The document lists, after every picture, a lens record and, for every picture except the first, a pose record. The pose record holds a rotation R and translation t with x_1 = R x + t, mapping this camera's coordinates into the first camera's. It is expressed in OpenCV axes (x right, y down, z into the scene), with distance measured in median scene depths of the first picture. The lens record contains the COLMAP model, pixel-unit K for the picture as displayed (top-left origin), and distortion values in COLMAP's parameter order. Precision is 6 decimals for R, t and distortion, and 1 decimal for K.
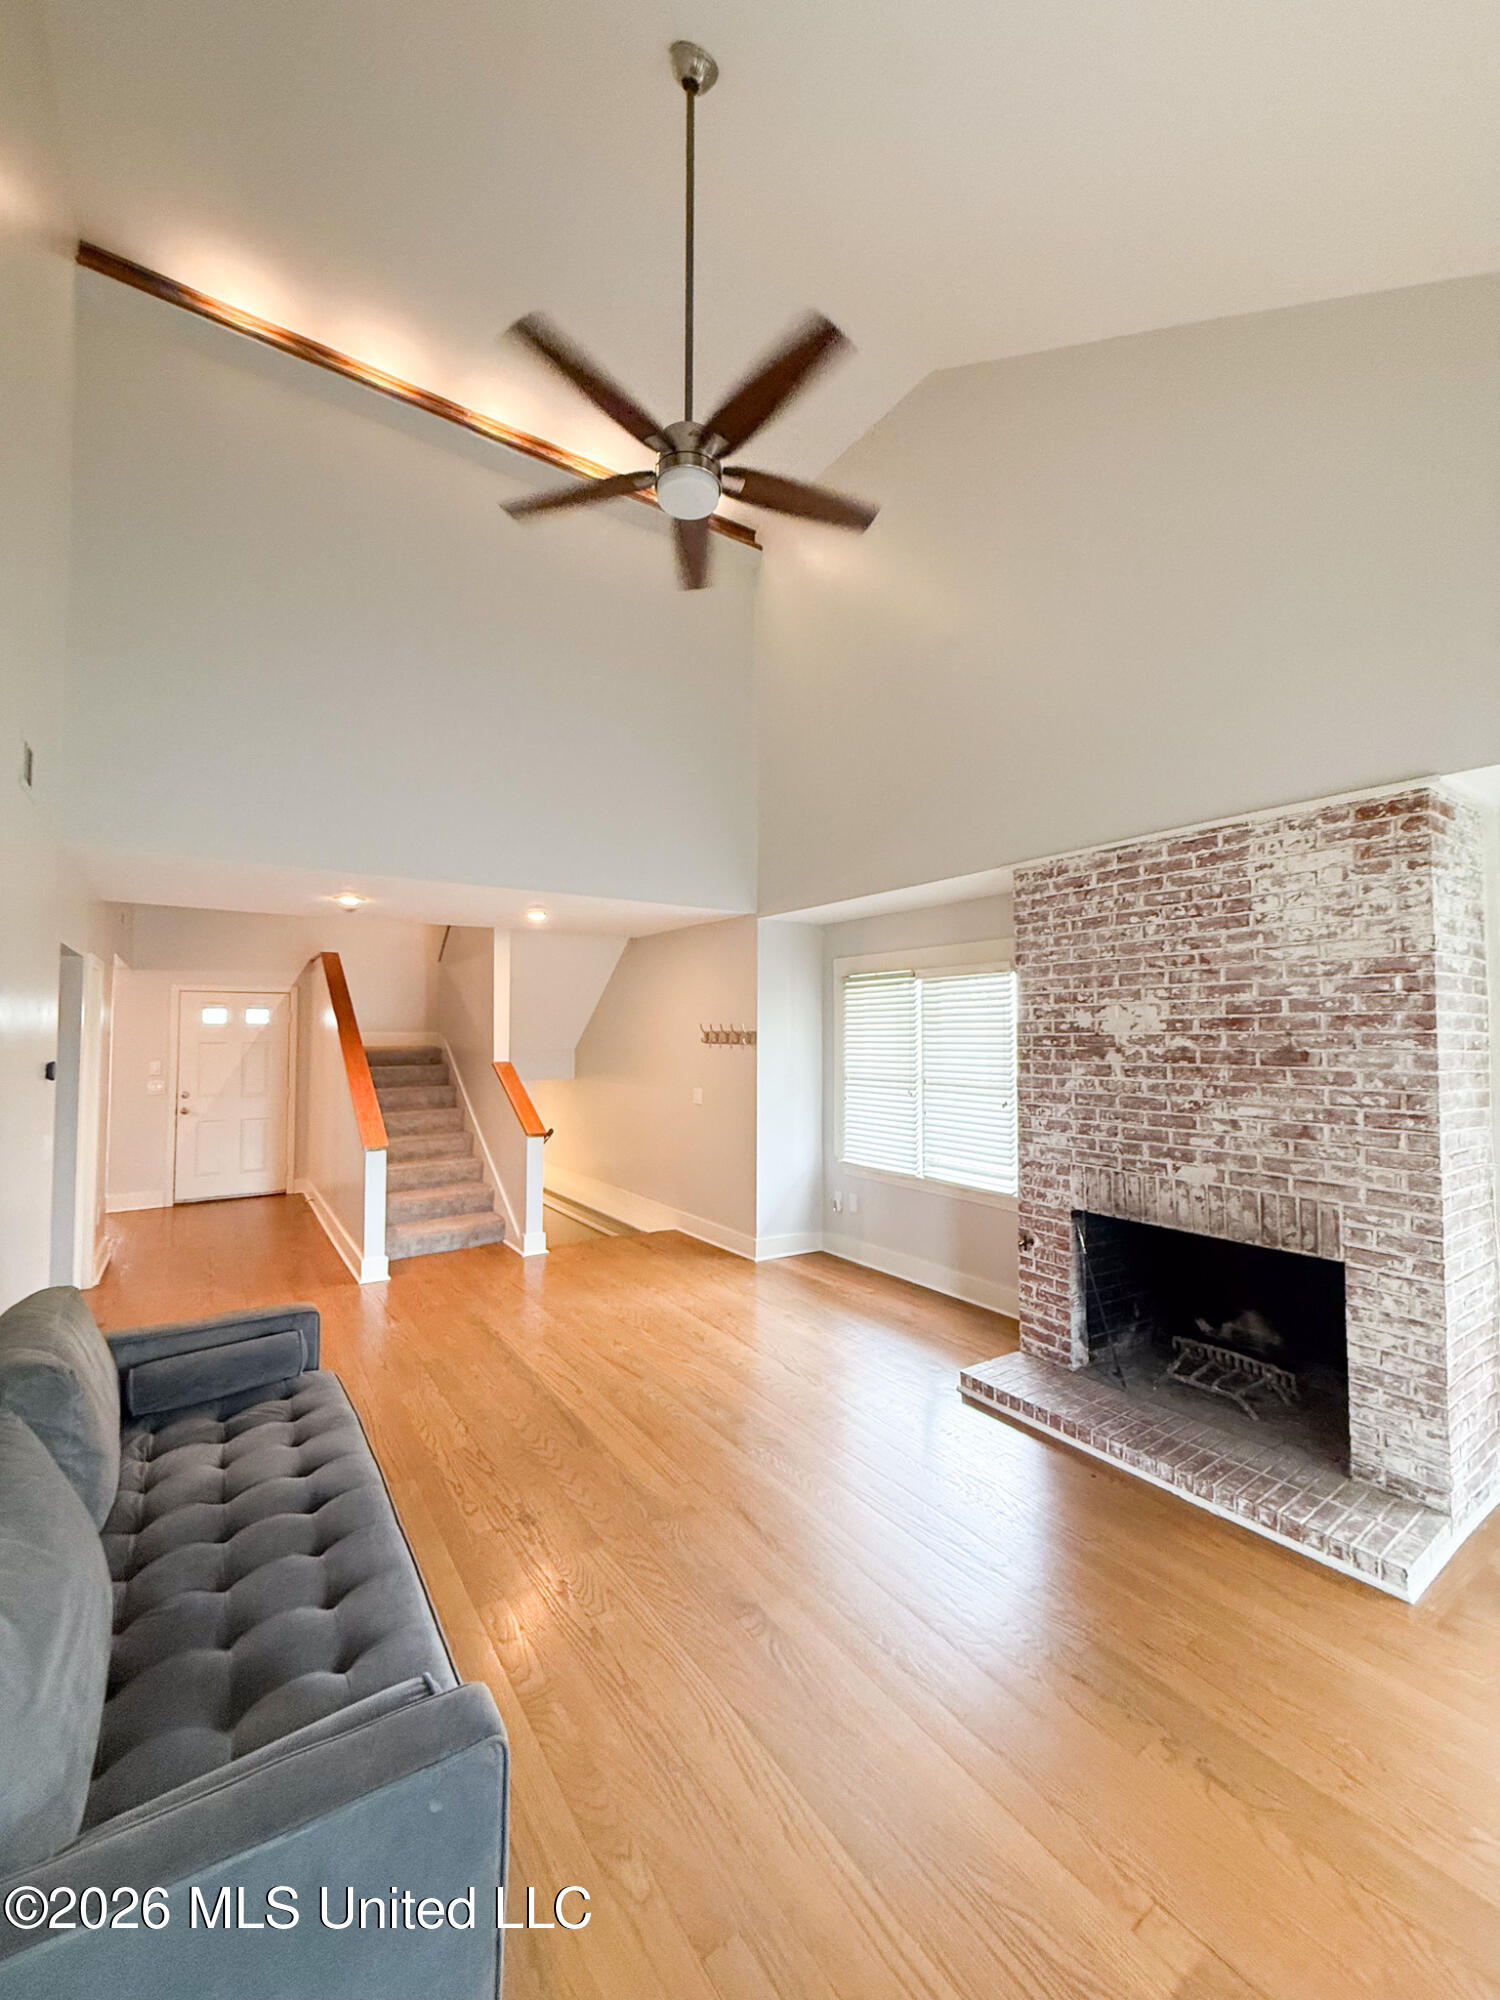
lens RADIAL K [[796.8, 0, 743.2], [0, 796.8, 1004.7], [0, 0, 1]] dist [0.003366, 0.001105]
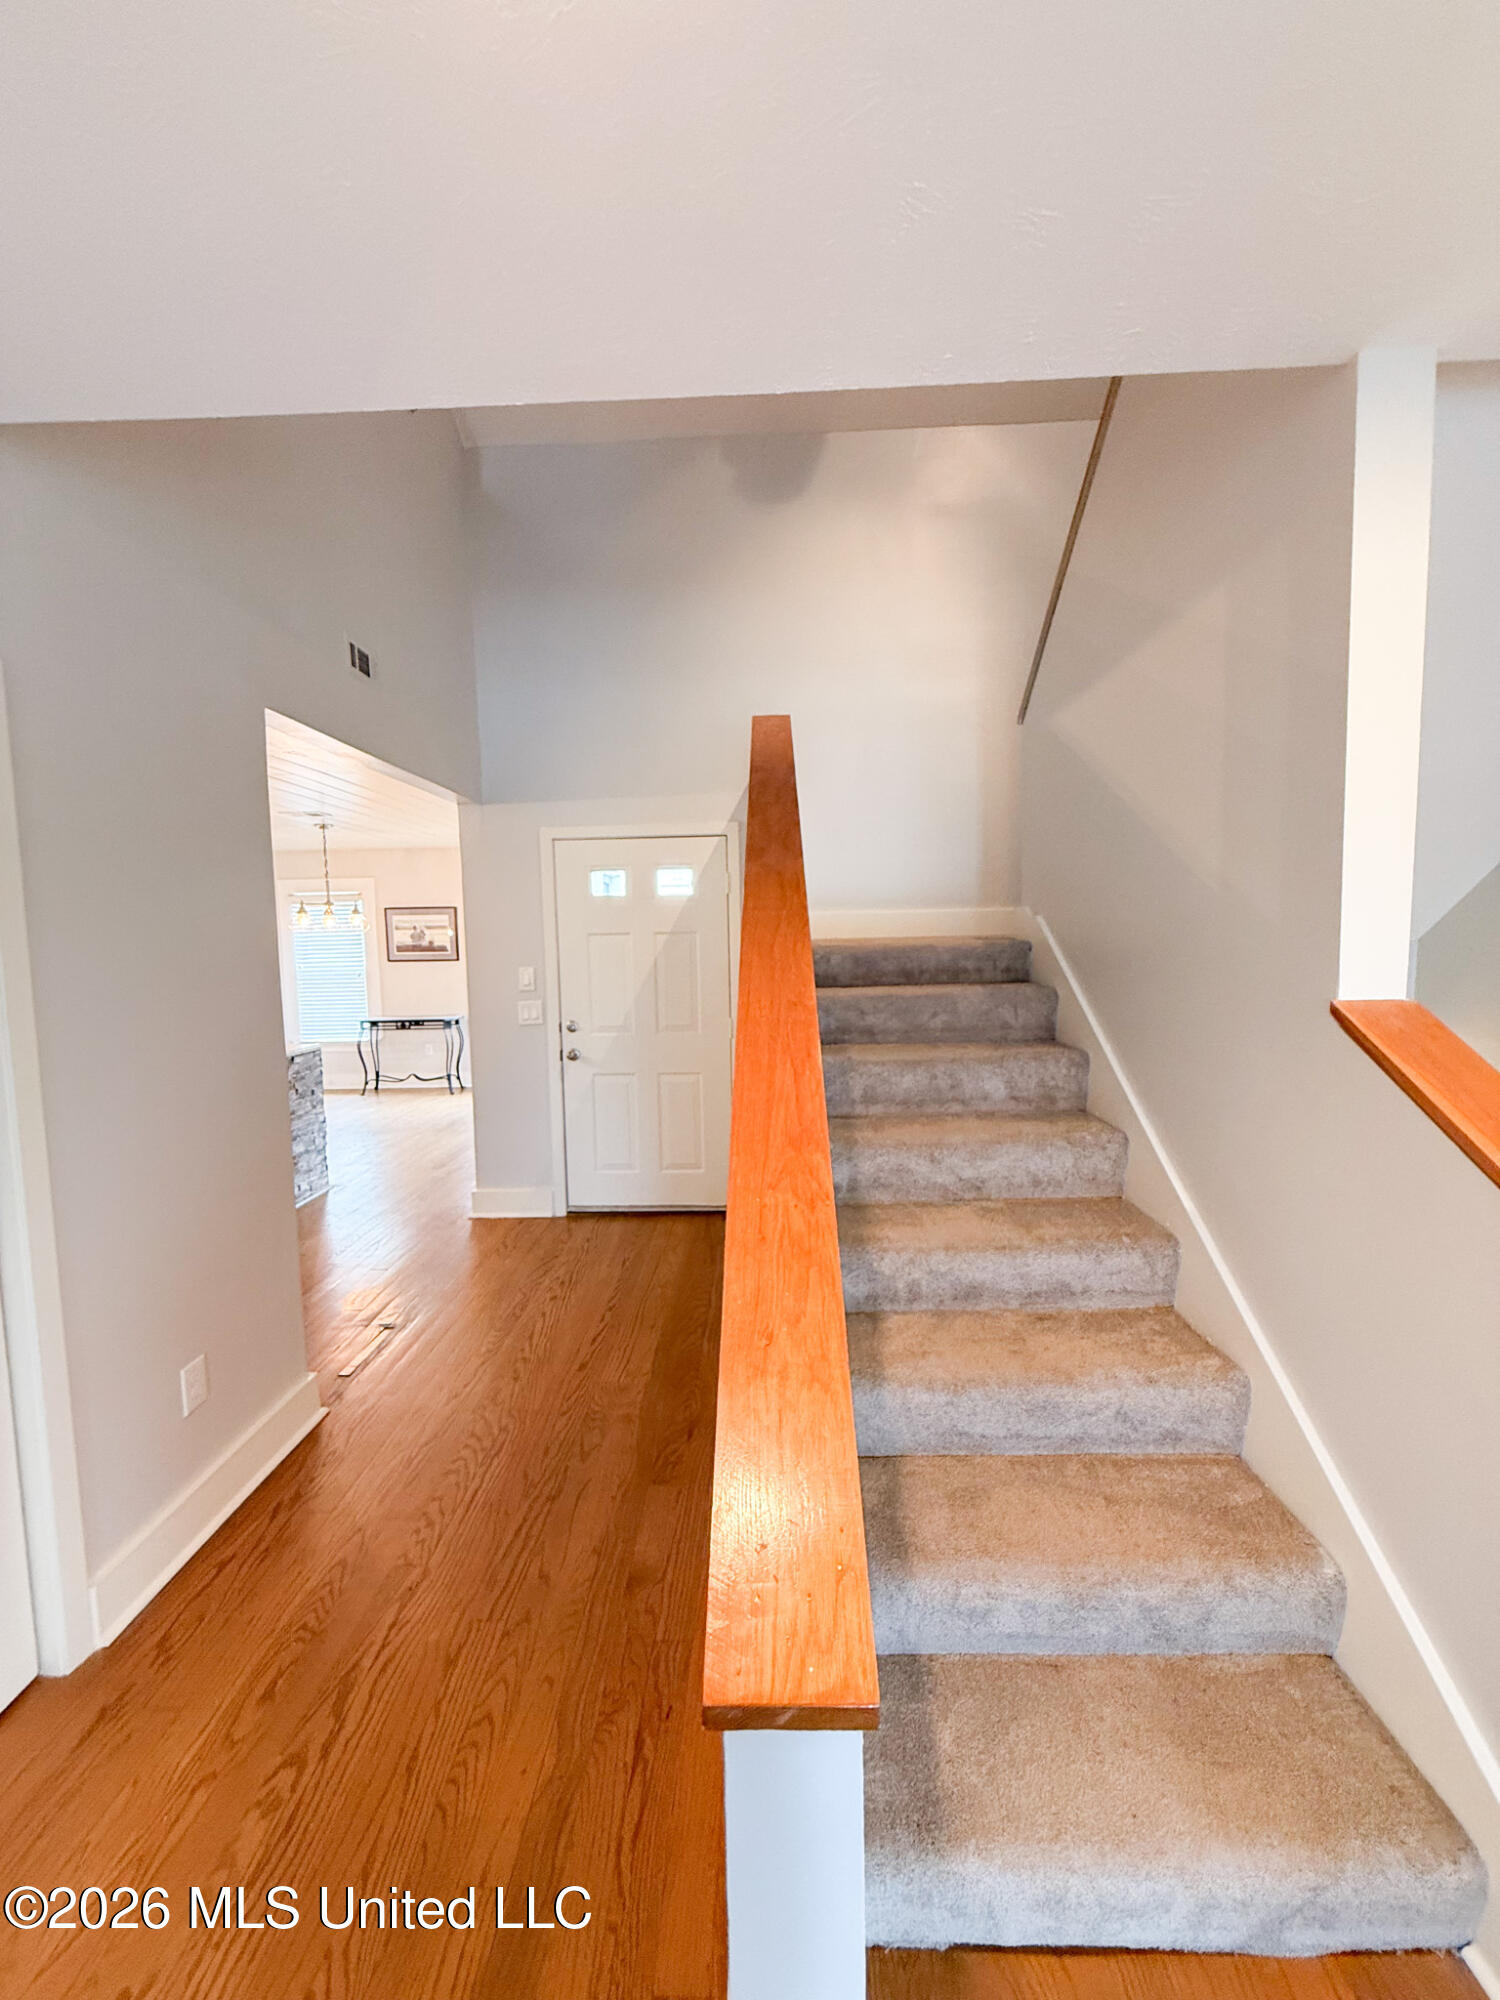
lens RADIAL K [[796.8, 0, 750.0], [0, 796.8, 1002.2], [0, 0, 1]] dist [0.003366, 0.001105]
pose [[0.811563, 0.040936, -0.582829, -0.583882], [0.034468, 0.992451, 0.117702, 0.073691], [0.583248, -0.115612, 0.804025, 1.342705]]
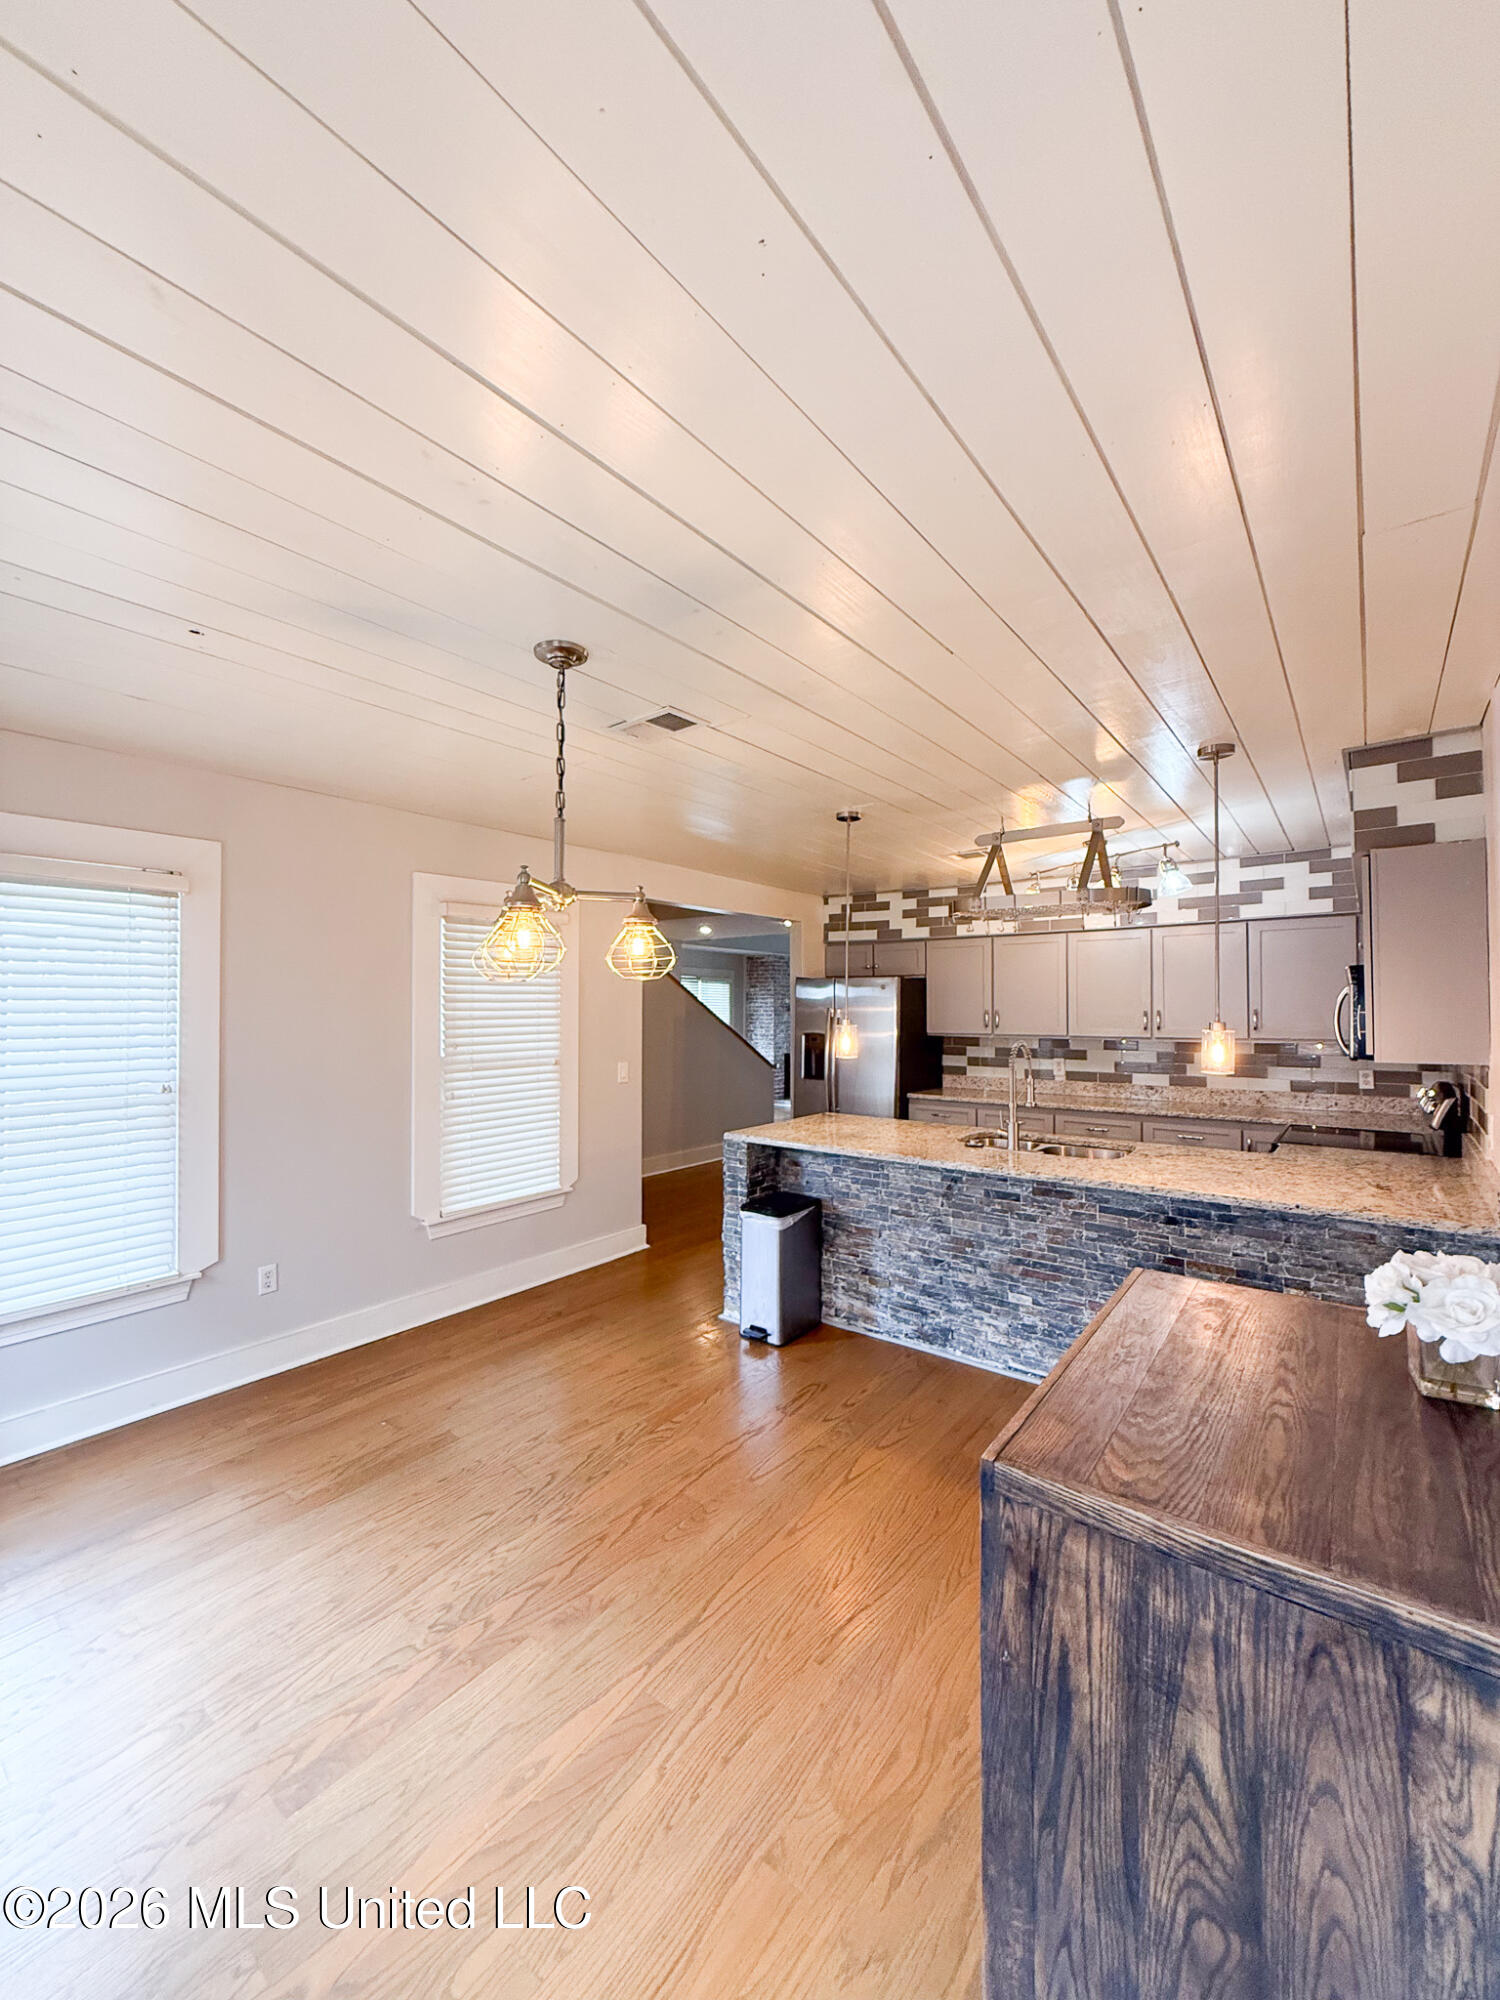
lens RADIAL K [[796.8, 0, 739.1], [0, 796.8, 1000.1], [0, 0, 1]] dist [0.003366, 0.001105]
pose [[-0.302221, 0.017481, 0.953077, -3.009951], [-0.031791, 0.999091, -0.028406, 0.127254], [-0.952707, -0.038884, -0.301391, 2.341956]]
